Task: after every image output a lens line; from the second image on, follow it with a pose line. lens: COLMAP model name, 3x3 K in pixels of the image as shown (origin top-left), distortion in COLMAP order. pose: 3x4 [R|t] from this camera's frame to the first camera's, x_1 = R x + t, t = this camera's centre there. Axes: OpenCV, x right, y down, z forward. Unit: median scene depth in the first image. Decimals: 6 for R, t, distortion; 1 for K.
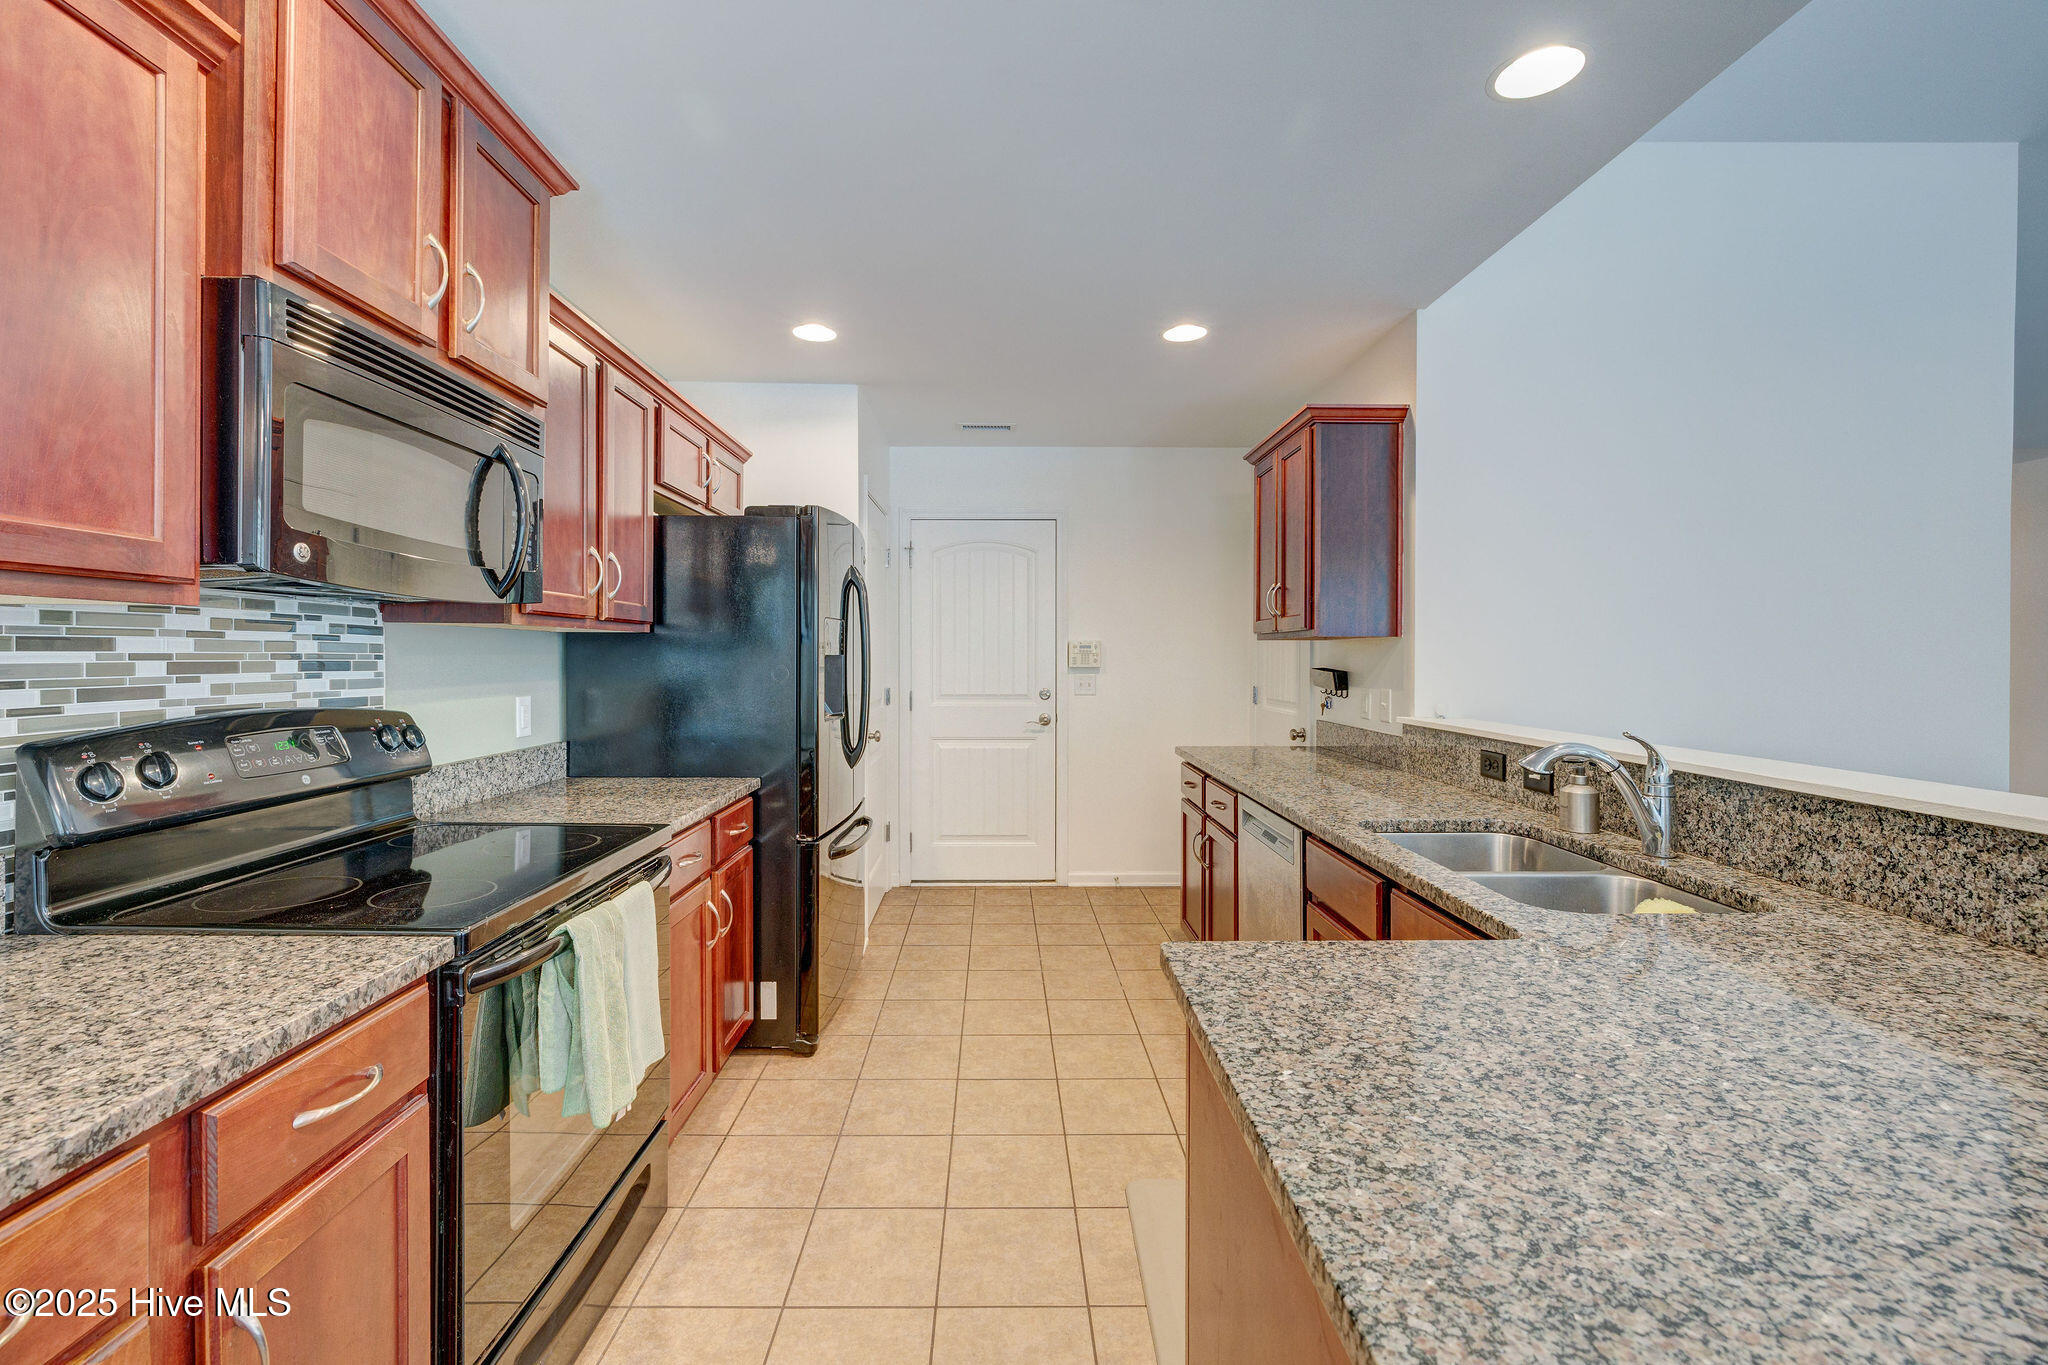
lens RADIAL K [[872.6, 0, 998.6], [0, 872.6, 660.7], [0, 0, 1]] dist [-0.001443, -0.000223]
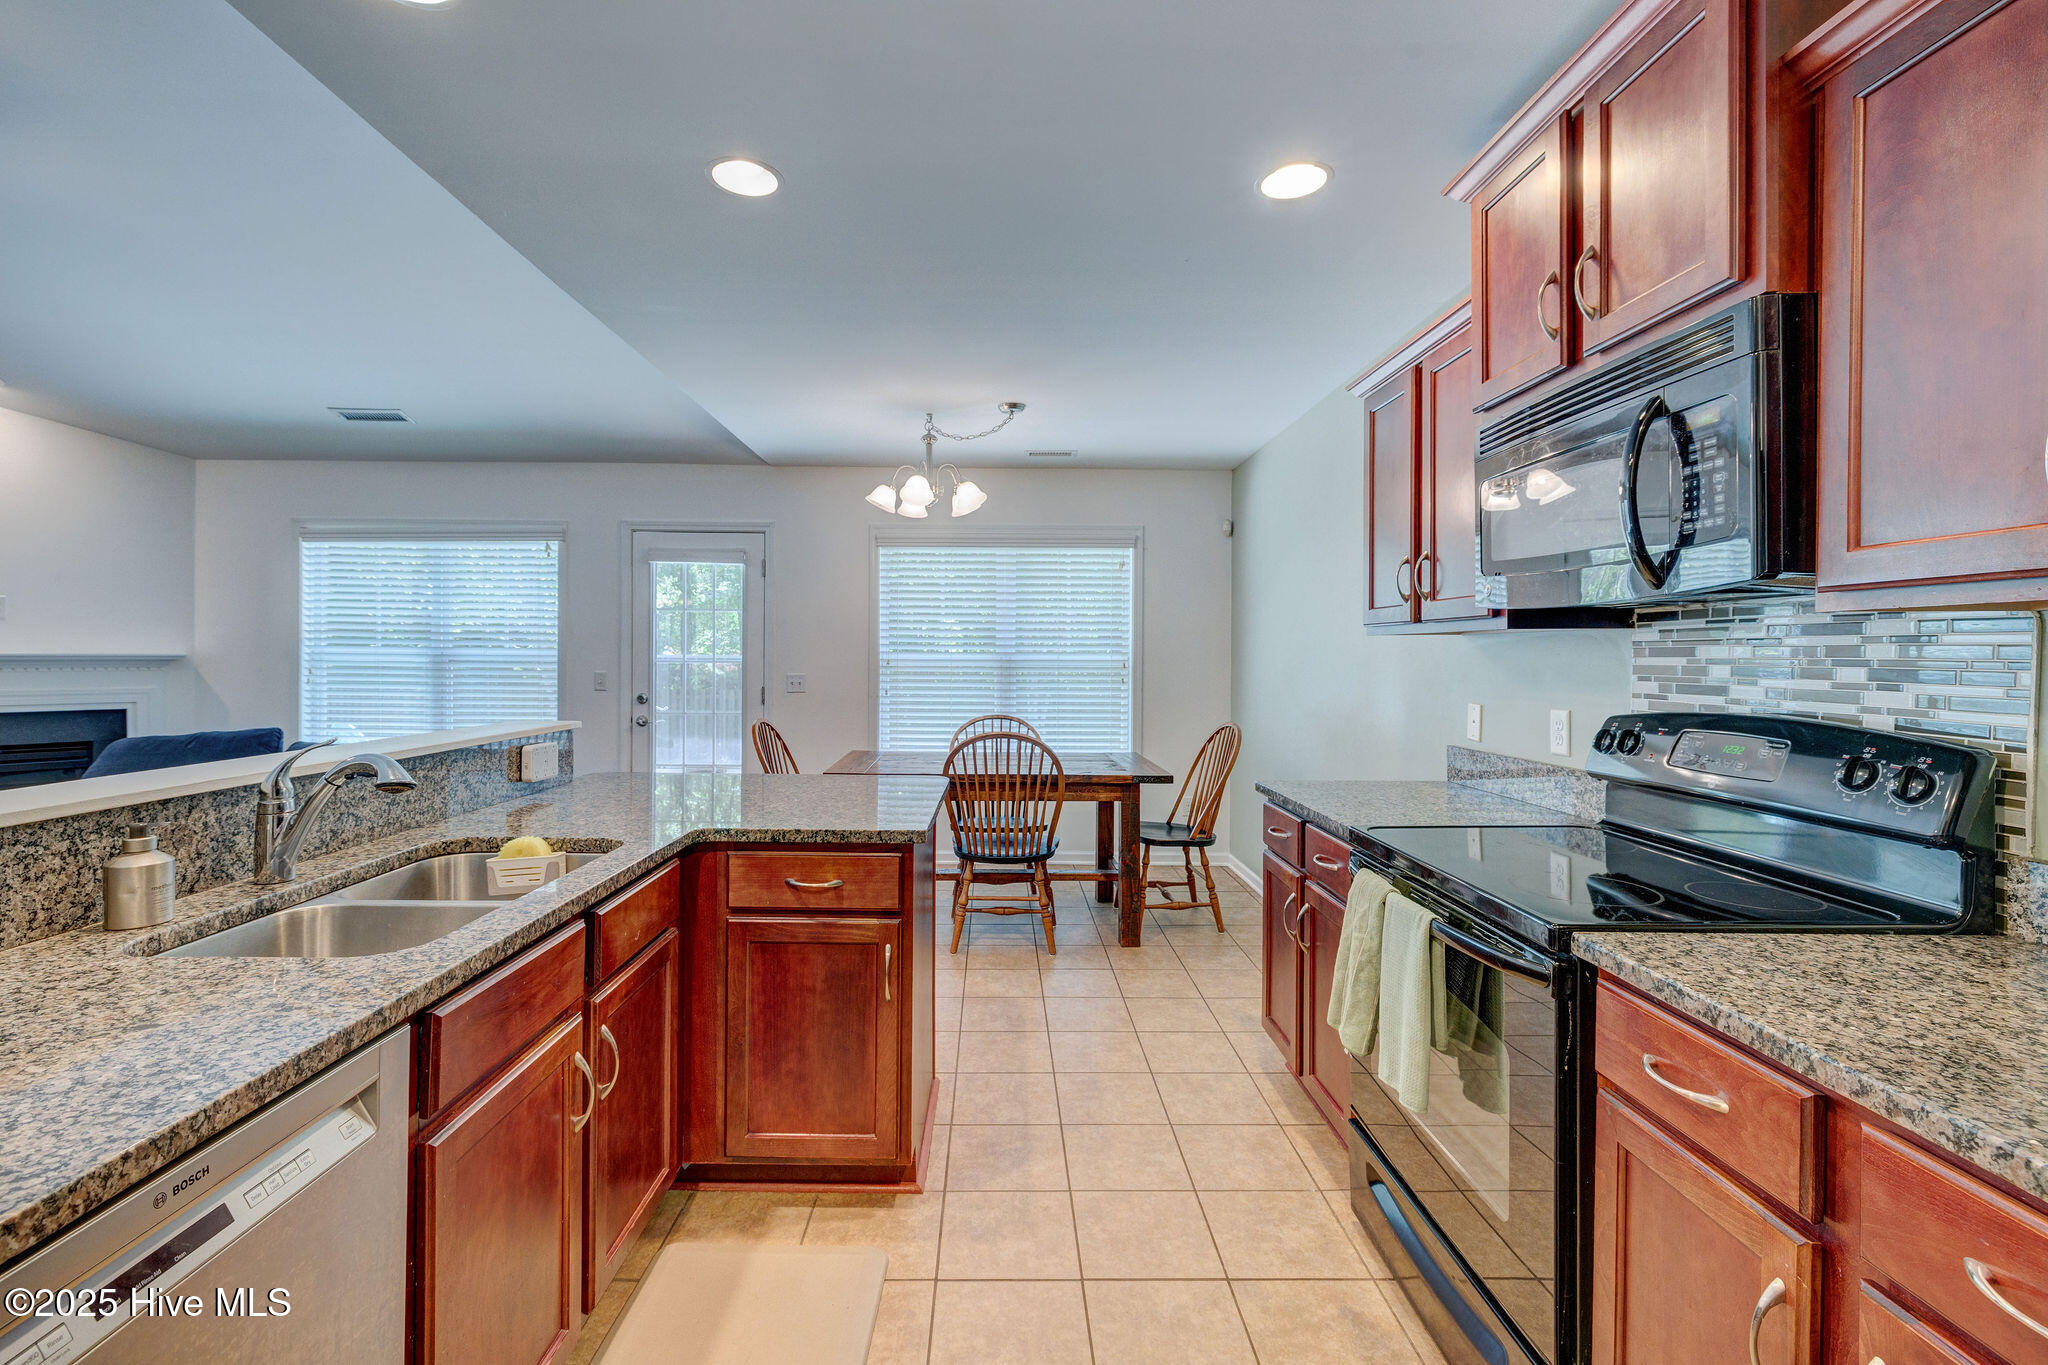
lens RADIAL K [[905.9, 0, 1015.9], [0, 905.9, 655.8], [0, 0, 1]] dist [-0.002949, -0.000365]
pose [[-0.999784, -0.006431, -0.019745, 0.032218], [-0.006585, 0.999948, 0.007745, -0.012219], [0.019694, 0.007873, -0.999775, 1.725824]]
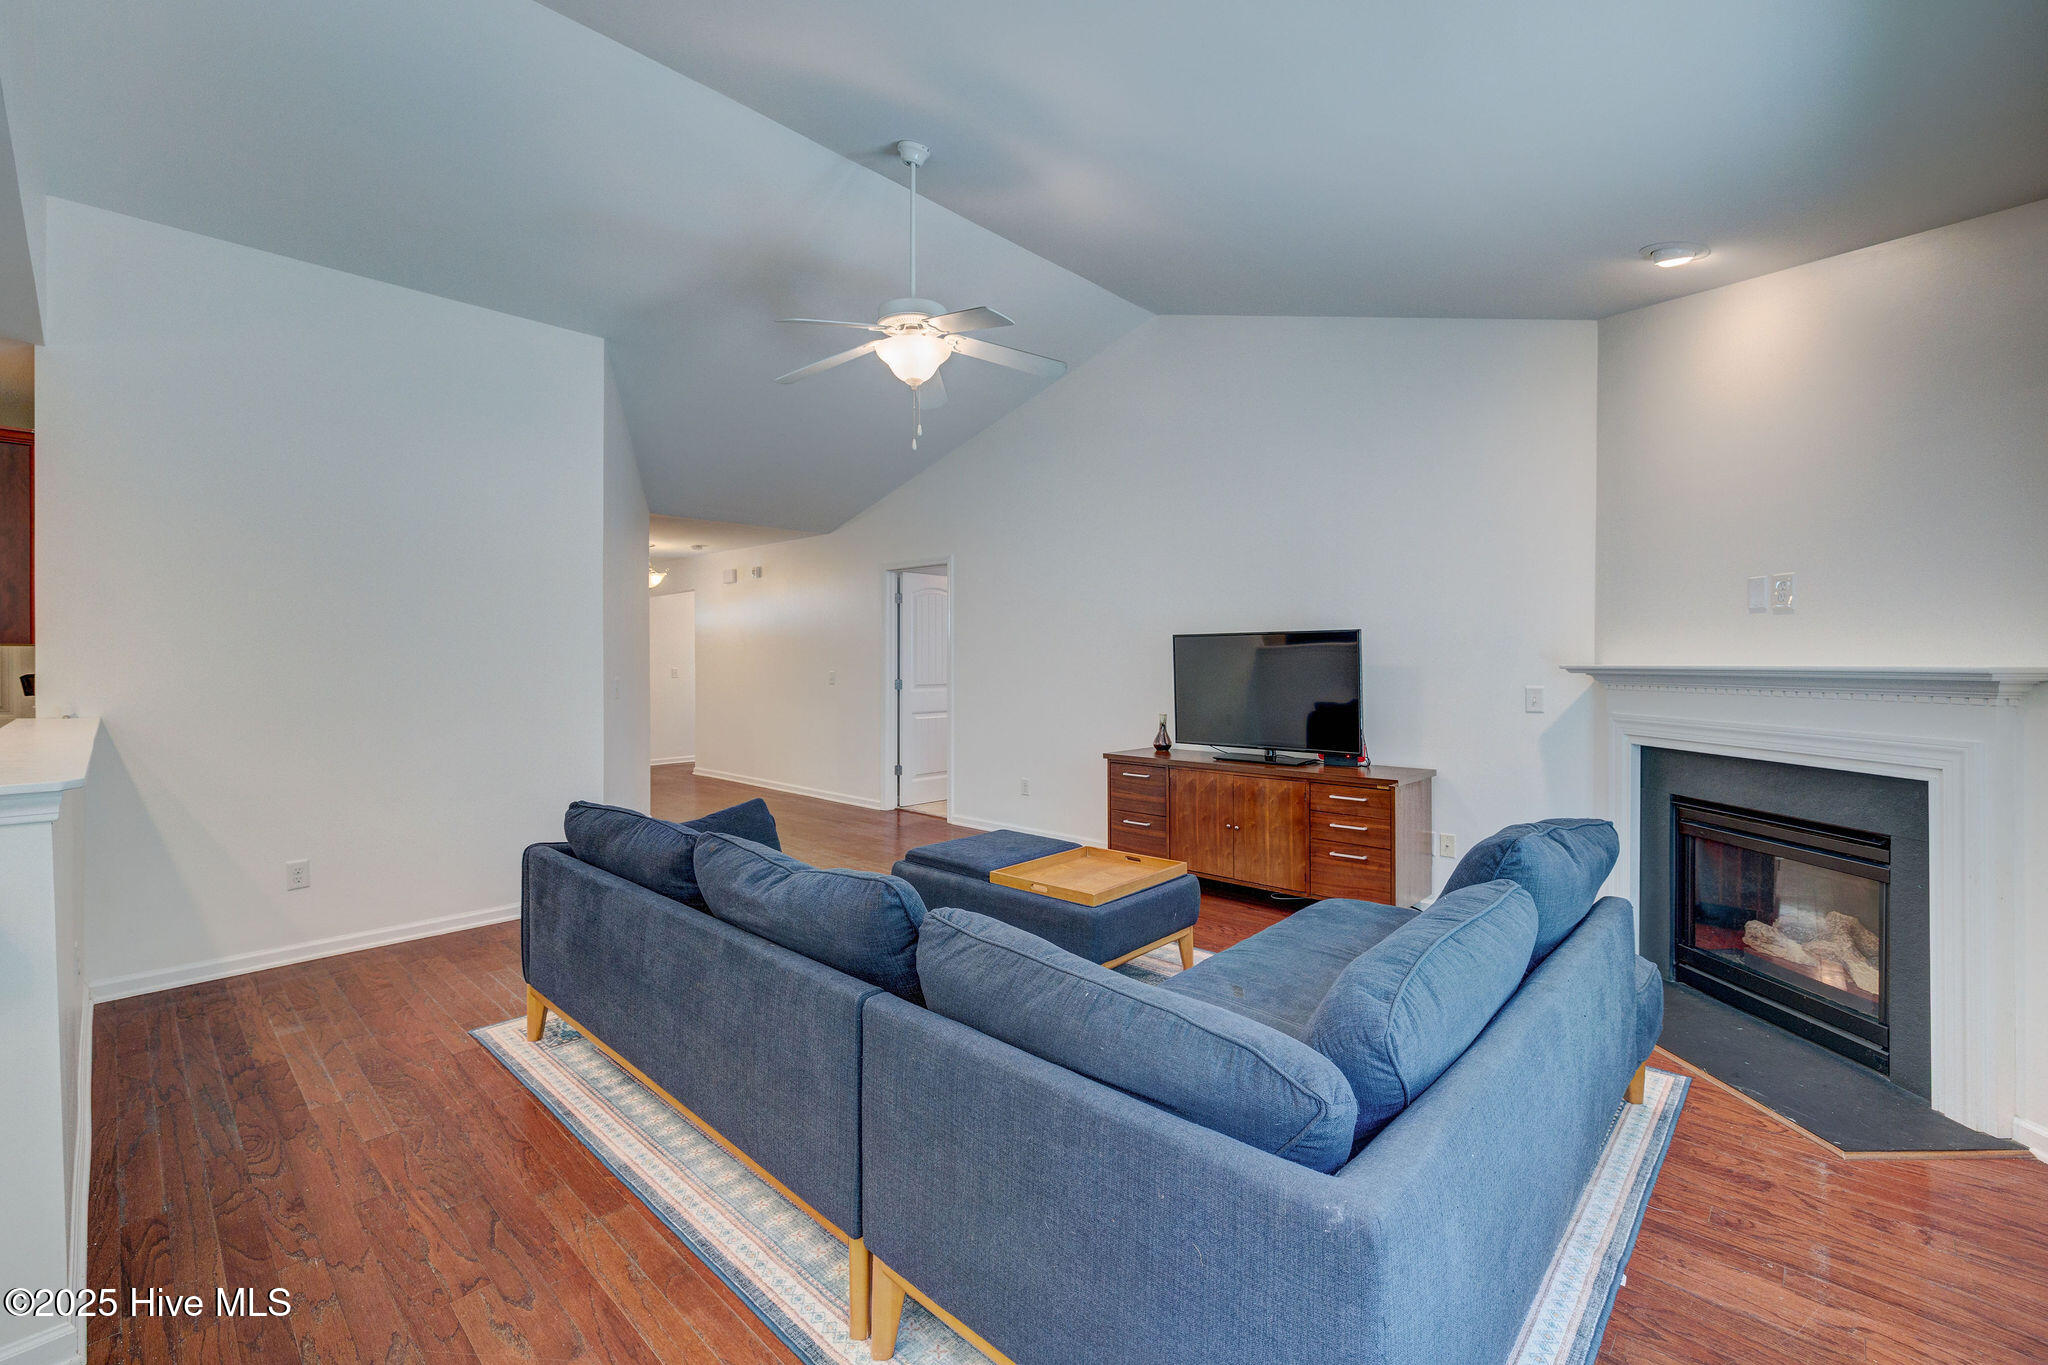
lens RADIAL K [[872.6, 0, 998.6], [0, 872.6, 660.7], [0, 0, 1]] dist [-0.001443, -0.000223]
pose [[0.697143, -0.001441, 0.716930, 0.822673], [0.006596, 0.999969, -0.004404, 0.008273], [-0.716901, 0.007799, 0.697131, -1.013140]]
